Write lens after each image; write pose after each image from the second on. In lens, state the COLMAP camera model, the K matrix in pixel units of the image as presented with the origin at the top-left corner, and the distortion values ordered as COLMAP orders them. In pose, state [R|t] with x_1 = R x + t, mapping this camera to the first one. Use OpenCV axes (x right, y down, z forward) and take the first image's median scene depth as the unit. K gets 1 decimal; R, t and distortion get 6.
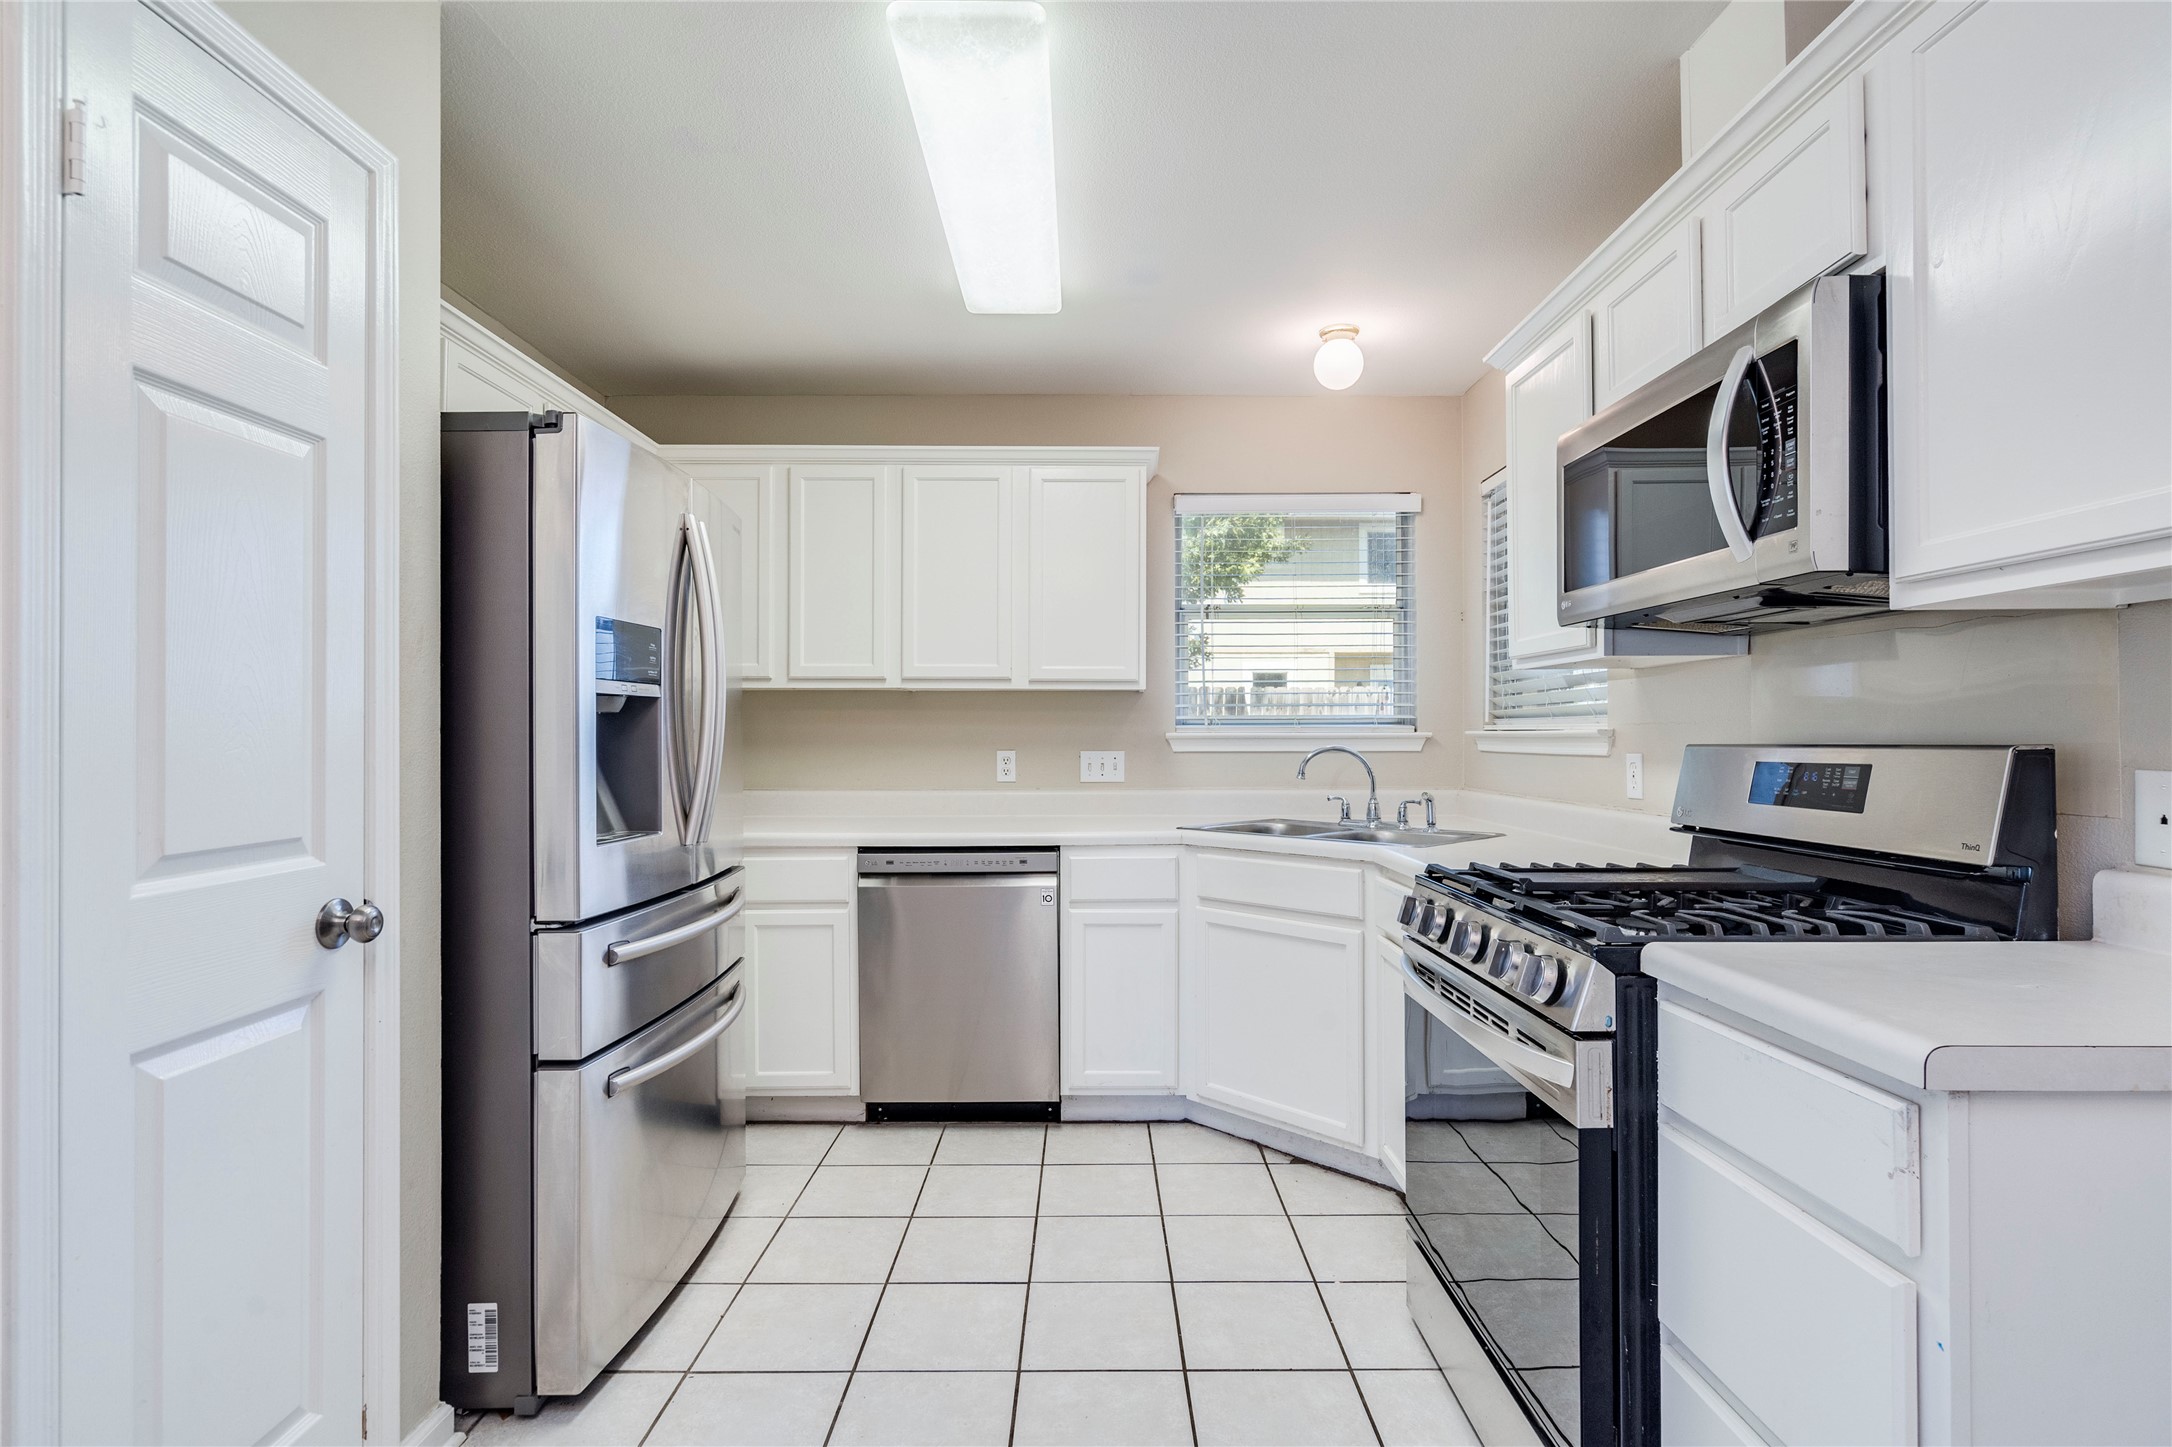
lens RADIAL K [[1032.7, 0, 1096.7], [0, 1032.7, 722.7], [0, 0, 1]] dist [-0.011049, 0.001183]
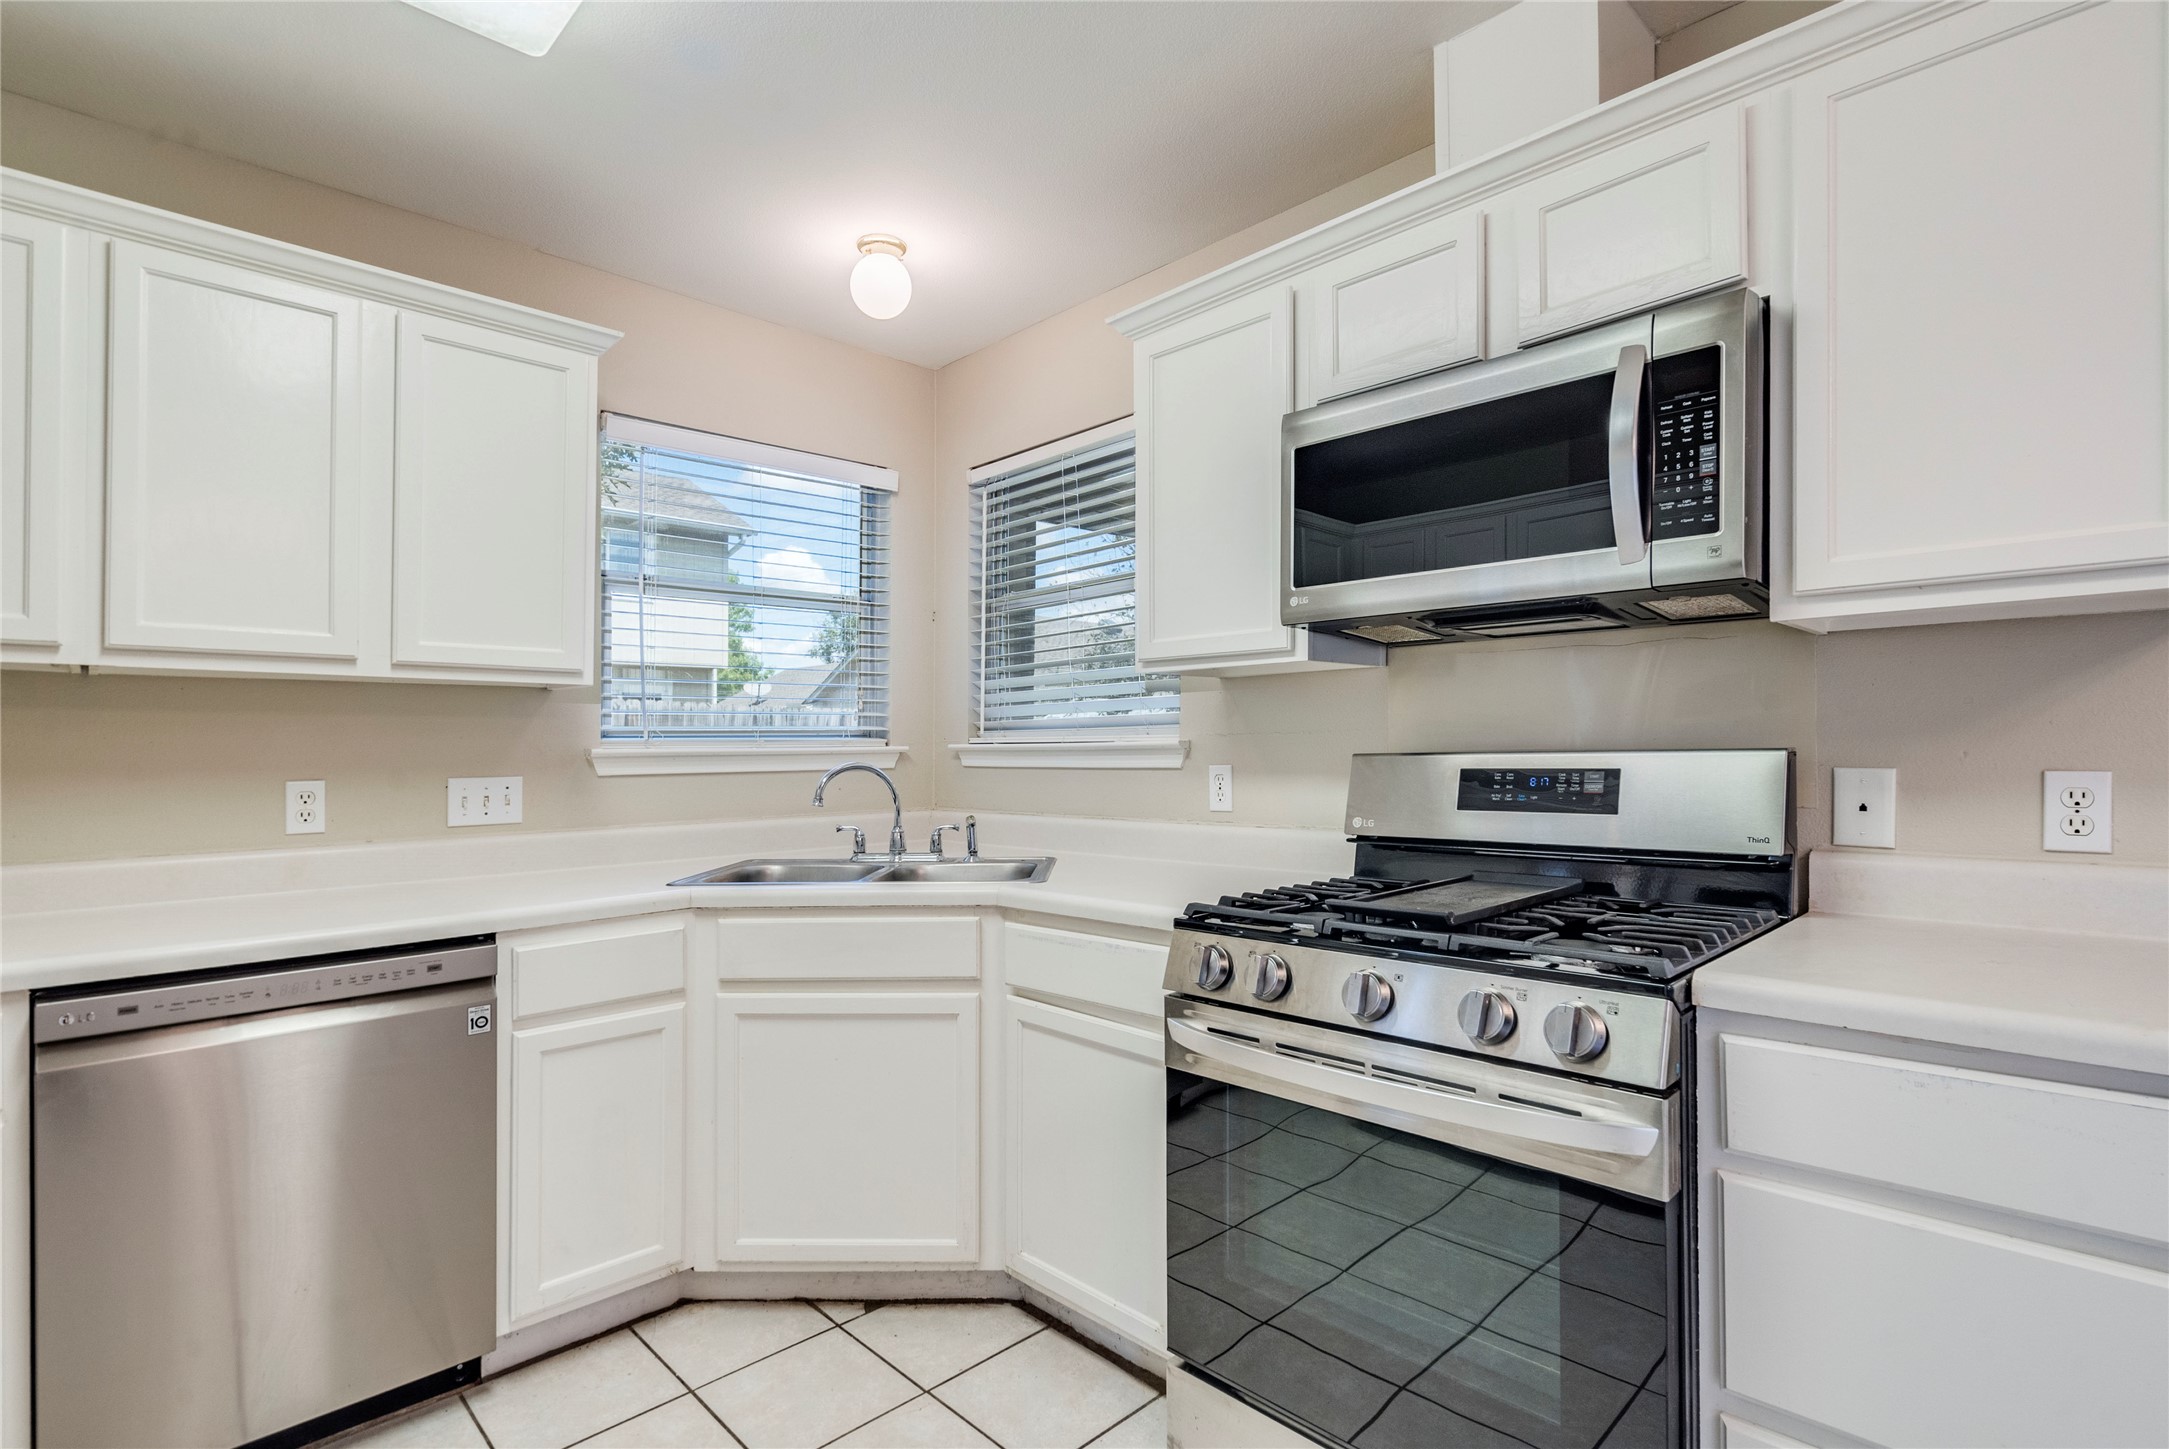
lens RADIAL K [[1031.3, 0, 1080.3], [0, 1031.3, 737.2], [0, 0, 1]] dist [-0.011049, 0.001183]
pose [[0.721983, 0.000192, 0.691910, -0.232845], [0.001750, 0.999996, -0.002104, 0.005020], [-0.691908, 0.002730, 0.721980, 0.358193]]
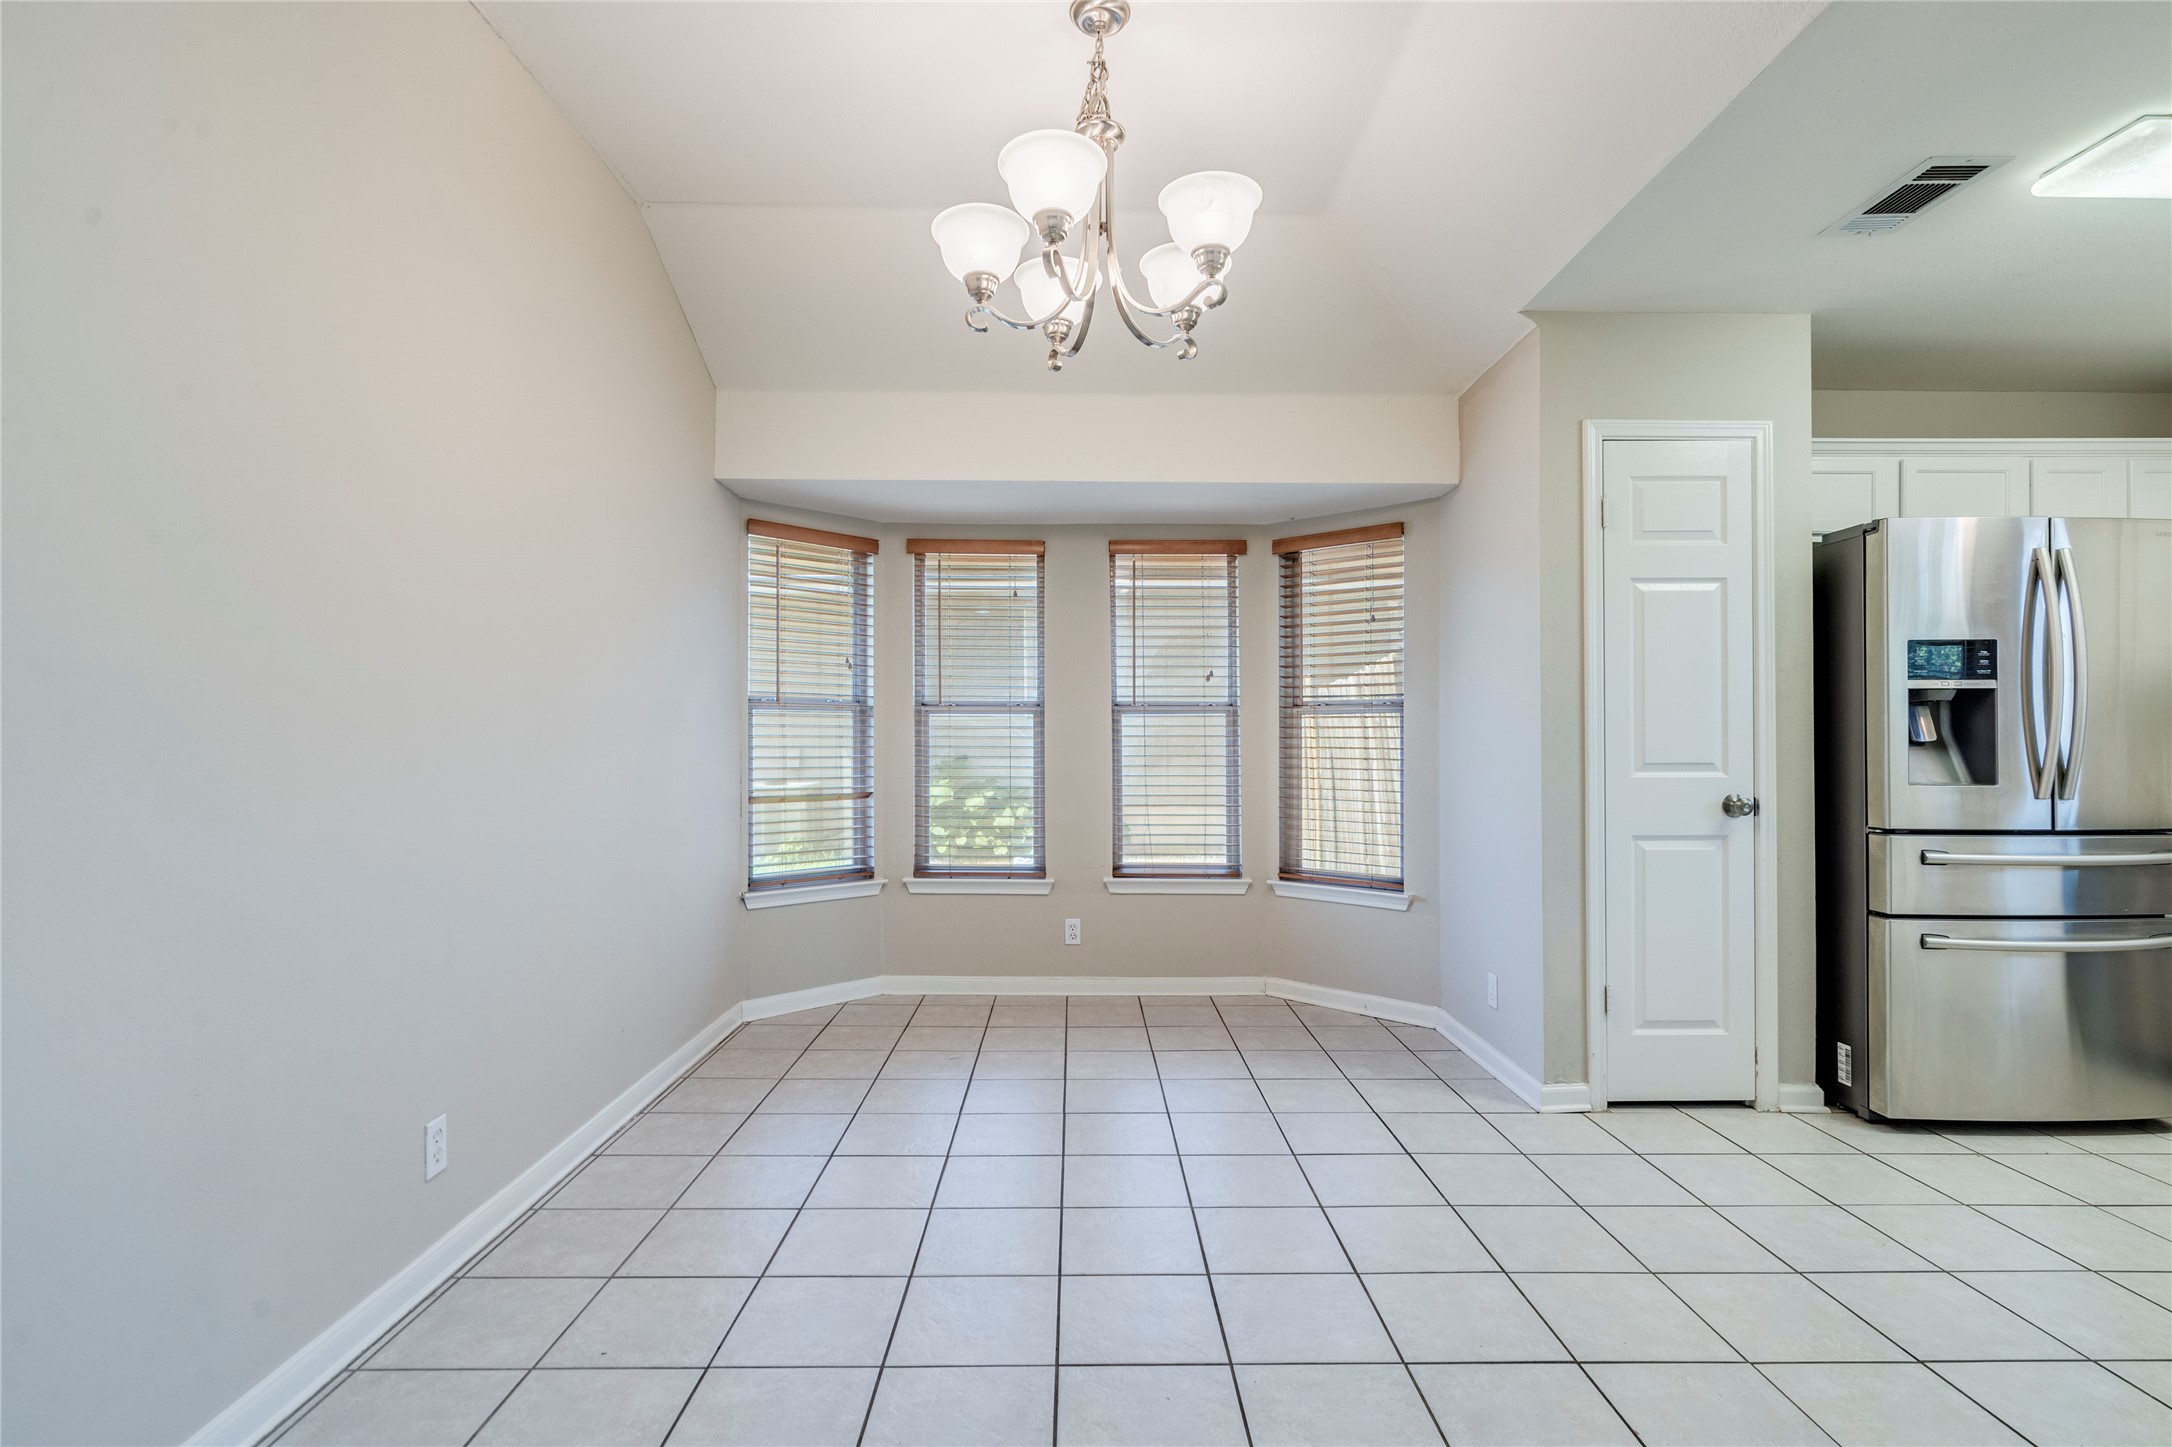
lens RADIAL K [[1032.7, 0, 1090.3], [0, 1032.7, 727.2], [0, 0, 1]] dist [-0.011049, 0.001183]
pose [[0.020465, 0.004125, -0.999782, 1.099919], [0.012971, 0.999906, 0.004391, 0.006104], [0.999706, -0.013058, 0.020410, -0.300885]]
